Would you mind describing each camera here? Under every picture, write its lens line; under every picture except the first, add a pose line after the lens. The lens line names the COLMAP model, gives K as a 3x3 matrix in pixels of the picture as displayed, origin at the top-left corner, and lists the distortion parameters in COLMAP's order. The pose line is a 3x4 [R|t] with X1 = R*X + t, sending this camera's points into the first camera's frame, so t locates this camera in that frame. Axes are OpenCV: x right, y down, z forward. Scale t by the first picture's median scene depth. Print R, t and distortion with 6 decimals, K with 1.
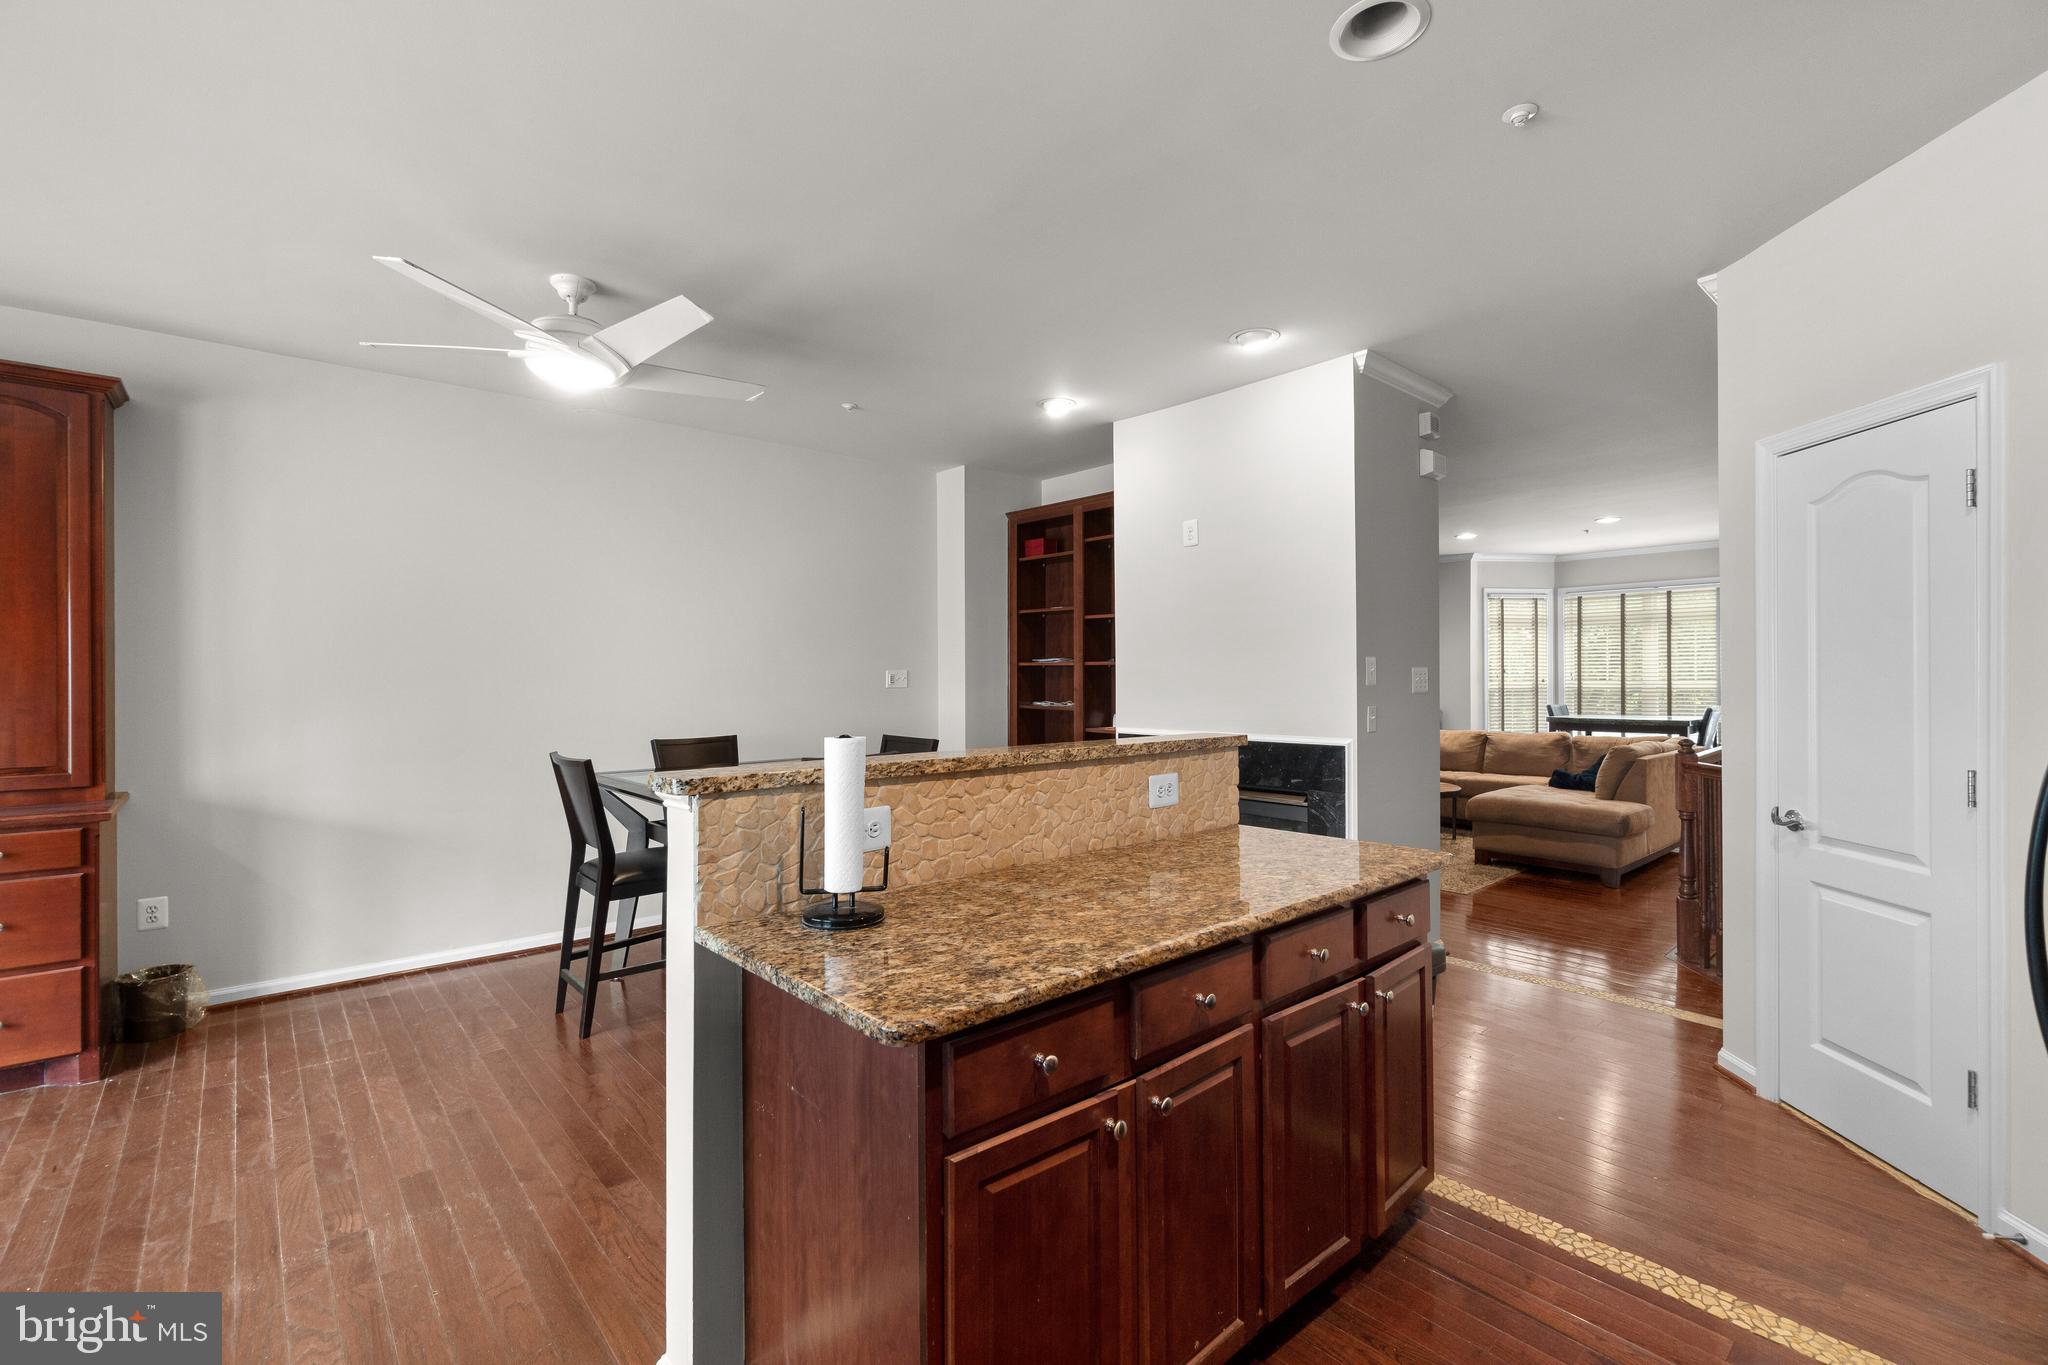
lens RADIAL K [[890.0, 0, 1007.7], [0, 890.0, 679.5], [0, 0, 1]] dist [-0.004611, 0.001593]
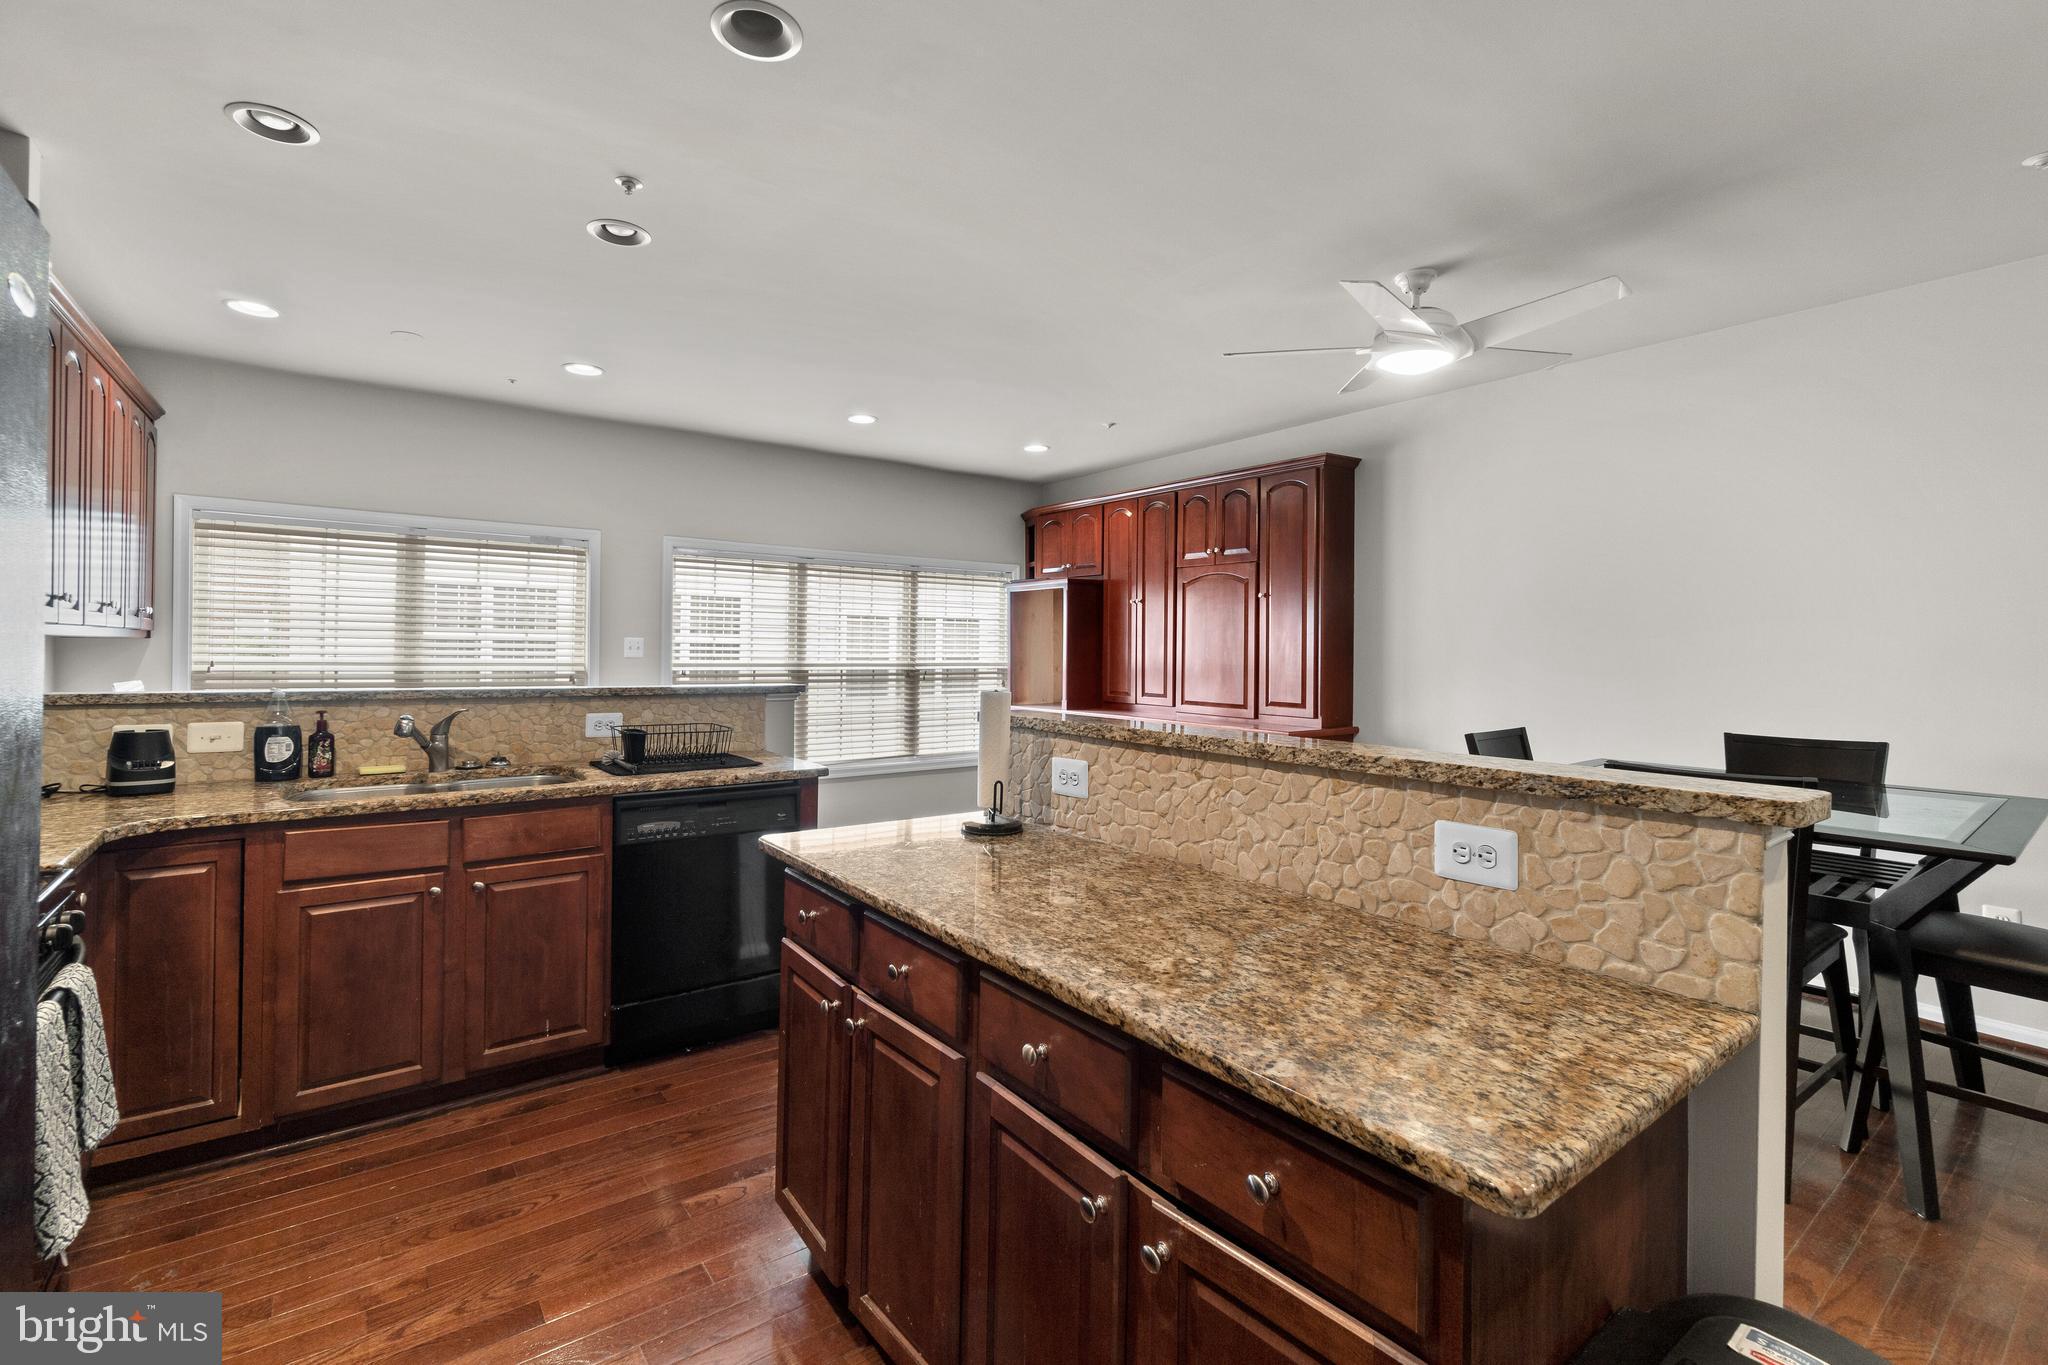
lens RADIAL K [[890.0, 0, 1010.2], [0, 890.0, 642.9], [0, 0, 1]] dist [-0.004611, 0.001593]
pose [[-0.066738, -0.002414, -0.997768, 0.501647], [-0.012702, 0.999918, -0.001569, -0.002492], [0.997690, 0.012568, -0.066763, 0.495084]]
